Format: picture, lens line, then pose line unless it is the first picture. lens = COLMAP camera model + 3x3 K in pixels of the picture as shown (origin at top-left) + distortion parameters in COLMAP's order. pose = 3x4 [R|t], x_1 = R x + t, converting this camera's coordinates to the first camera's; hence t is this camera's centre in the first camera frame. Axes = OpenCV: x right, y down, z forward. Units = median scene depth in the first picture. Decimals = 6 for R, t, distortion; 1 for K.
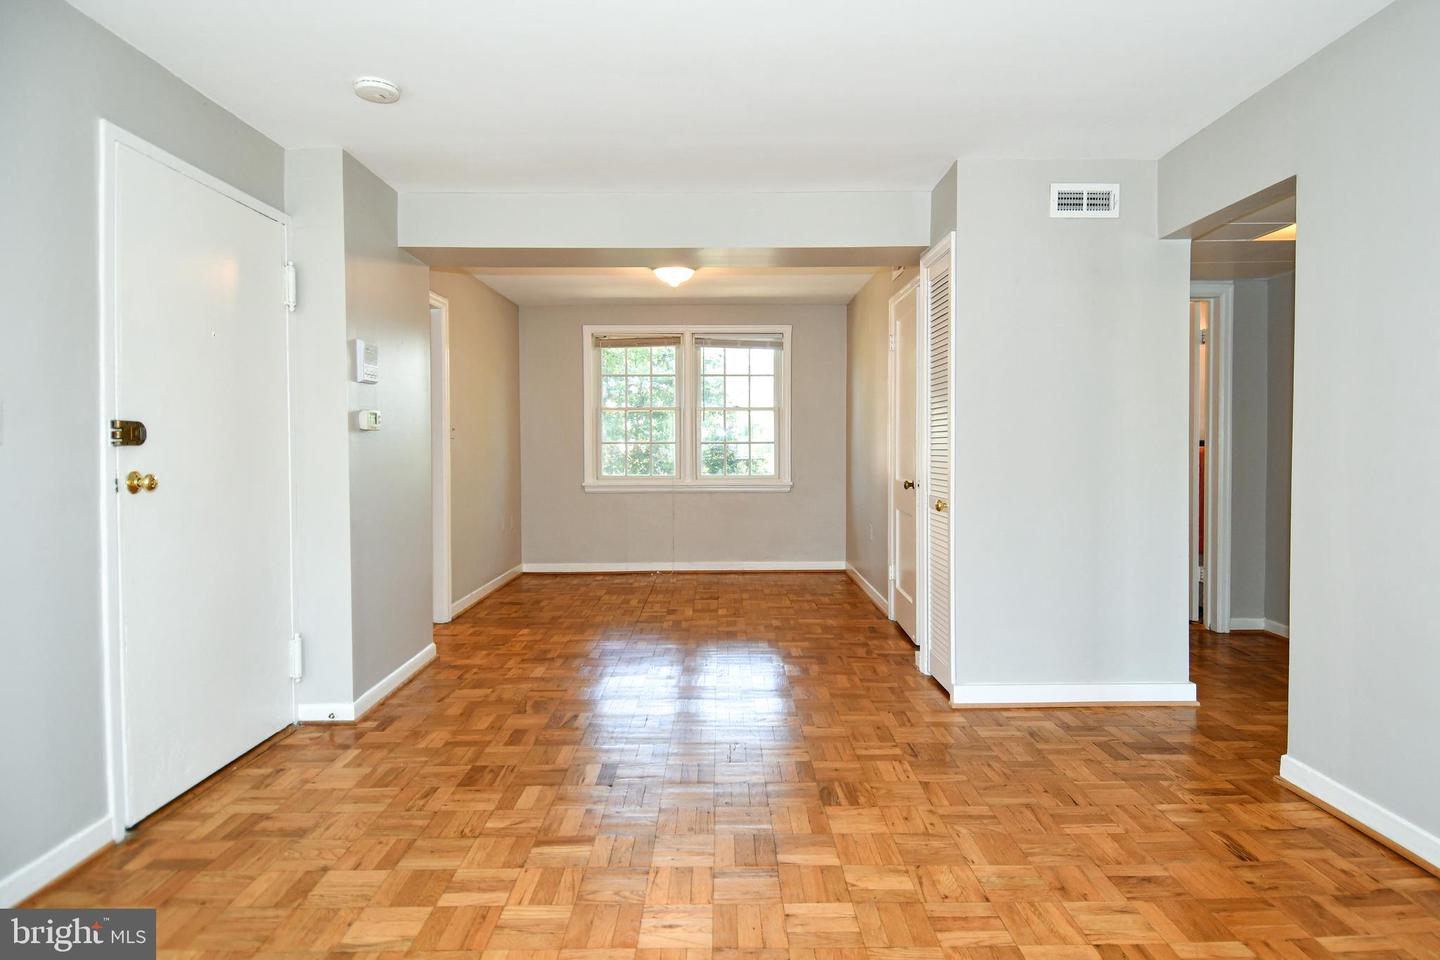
lens RADIAL K [[744.0, 0, 741.1], [0, 744.0, 429.1], [0, 0, 1]] dist [0.033756, -0.032087]
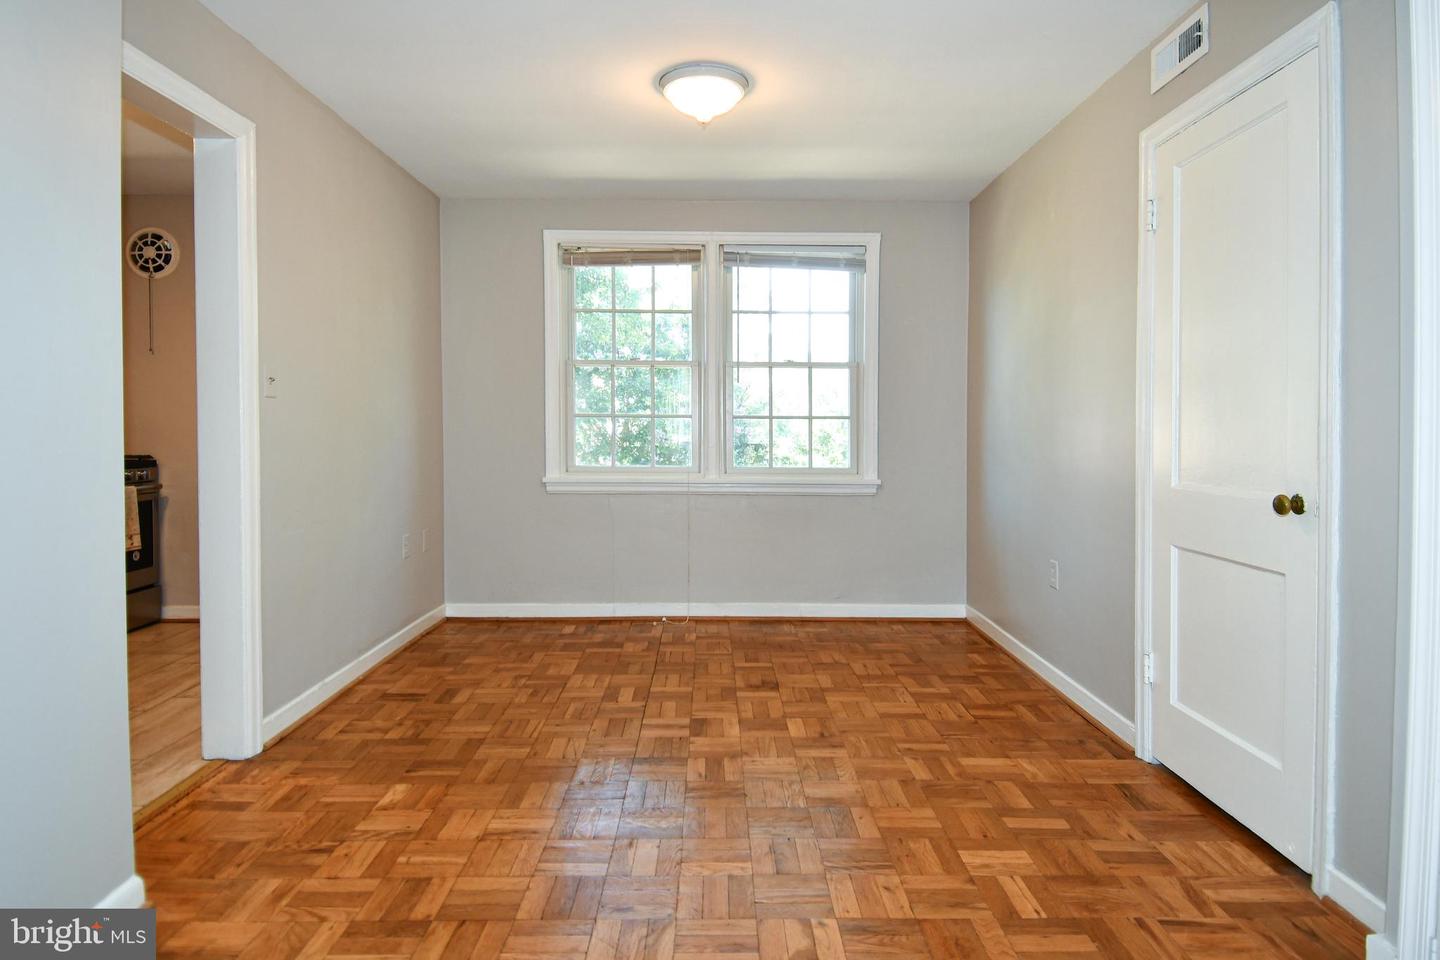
lens RADIAL K [[780.8, 0, 801.3], [0, 780.8, 450.0], [0, 0, 1]] dist [0.043046, -0.039026]
pose [[0.996617, 0.011670, 0.081348, -0.072110], [-0.015485, 0.998802, 0.046428, 0.022163], [-0.080709, -0.047530, 0.995604, 0.471847]]
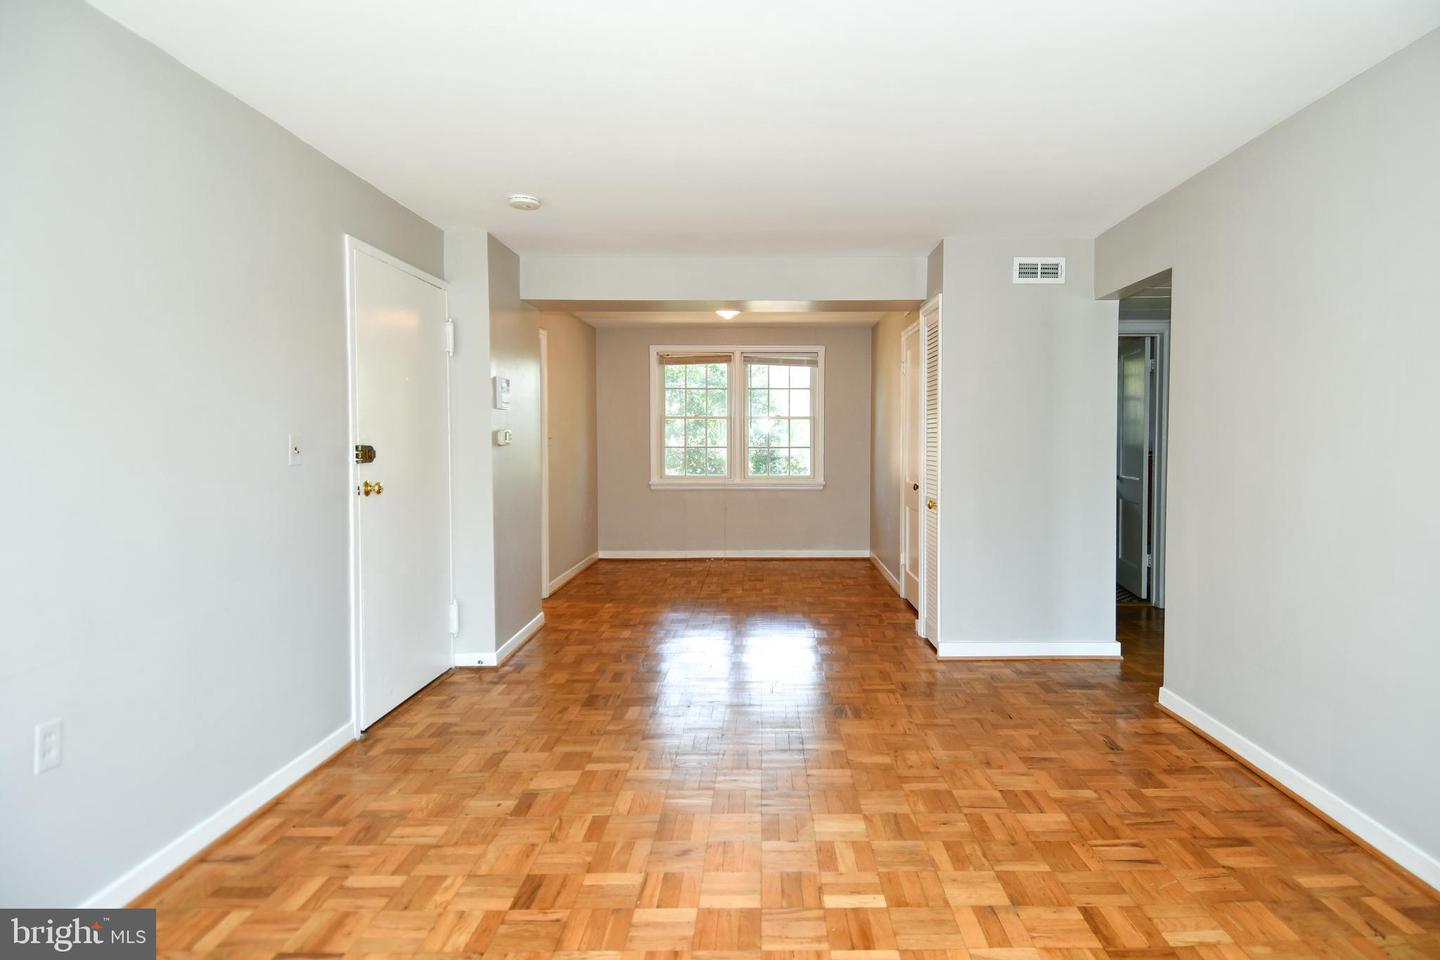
lens RADIAL K [[693.9, 0, 777.1], [0, 693.9, 331.0], [0, 0, 1]] dist [0.002765, -0.000451]
pose [[0.999960, 0.001260, -0.008892, 0.002580], [-0.002441, 0.990974, -0.134031, -0.029512], [0.008643, 0.134048, 0.990937, -0.210112]]
